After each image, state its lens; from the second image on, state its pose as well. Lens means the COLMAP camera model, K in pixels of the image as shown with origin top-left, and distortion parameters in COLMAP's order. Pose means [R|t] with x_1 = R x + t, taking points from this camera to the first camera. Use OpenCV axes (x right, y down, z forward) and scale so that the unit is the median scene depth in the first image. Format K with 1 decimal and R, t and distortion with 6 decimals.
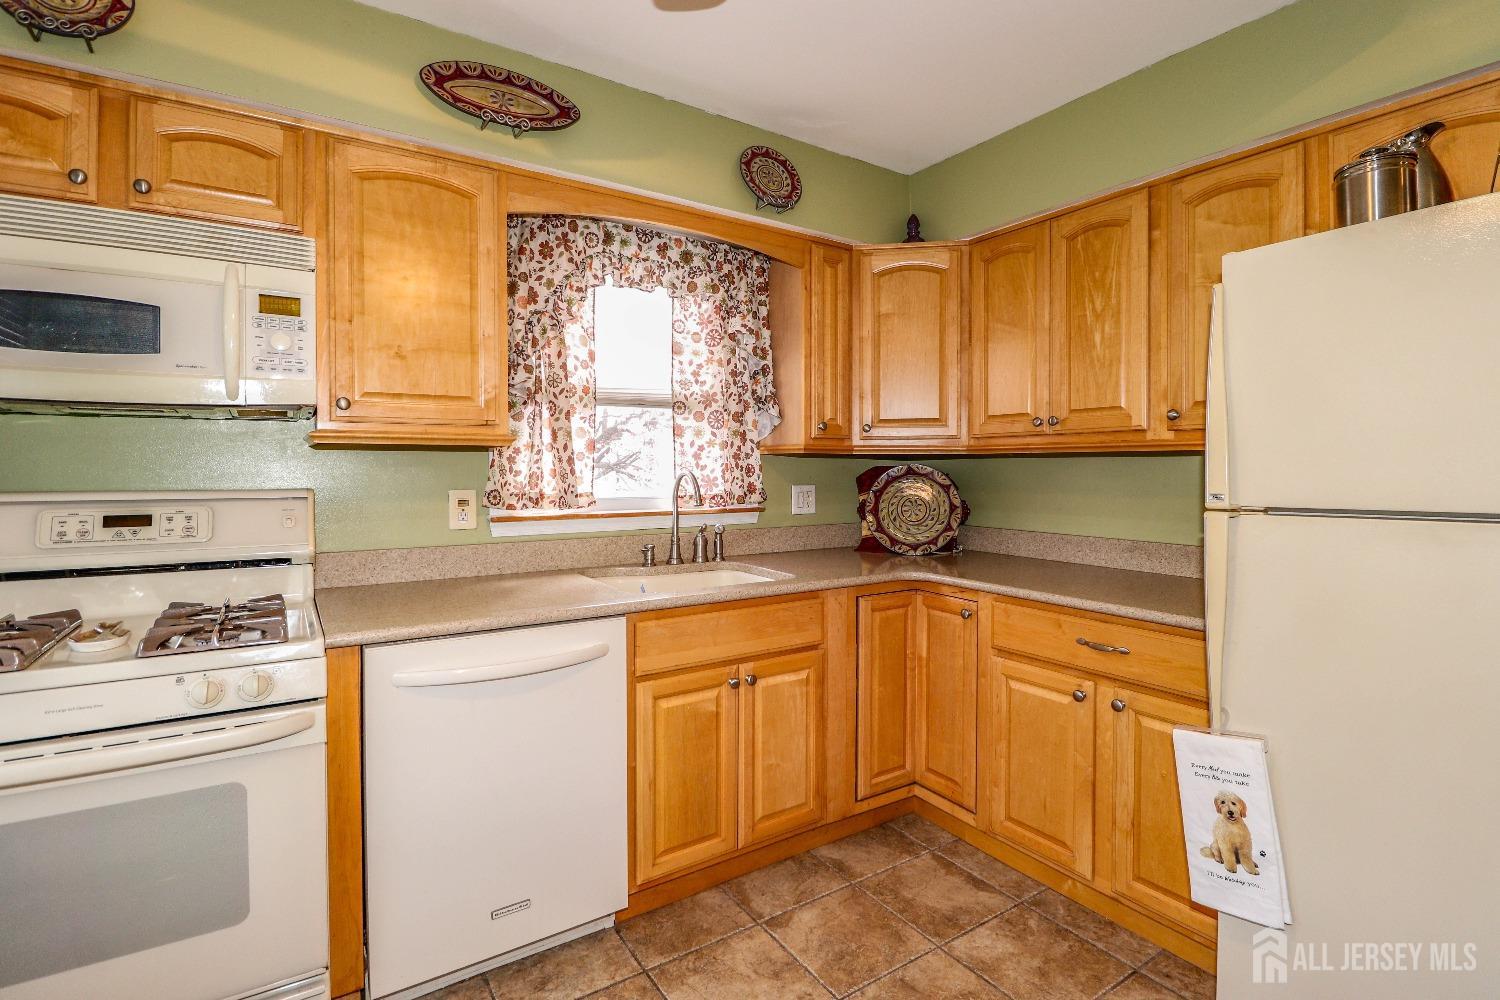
lens RADIAL K [[724.1, 0, 744.6], [0, 724.1, 477.6], [0, 0, 1]] dist [0.011429, -0.001194]
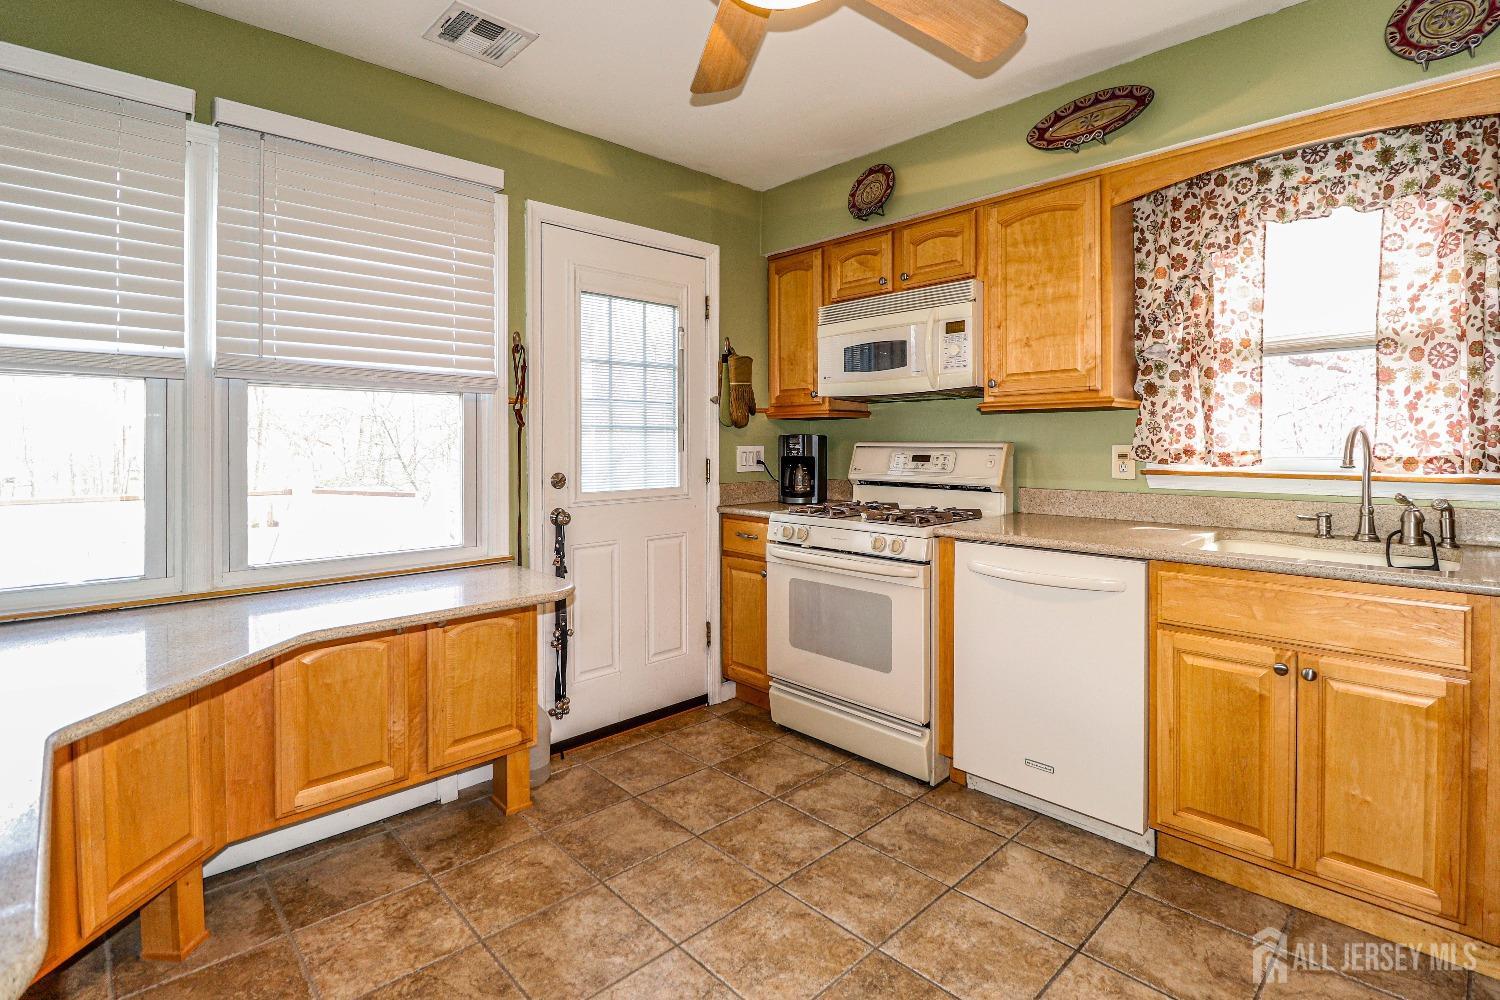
lens RADIAL K [[724.1, 0, 743.6], [0, 724.1, 442.9], [0, 0, 1]] dist [0.011429, -0.001194]
pose [[0.184753, 0.007371, -0.982757, 0.622864], [-0.005689, 0.999963, 0.006430, 0.009029], [0.982769, 0.004403, 0.184788, 0.178306]]
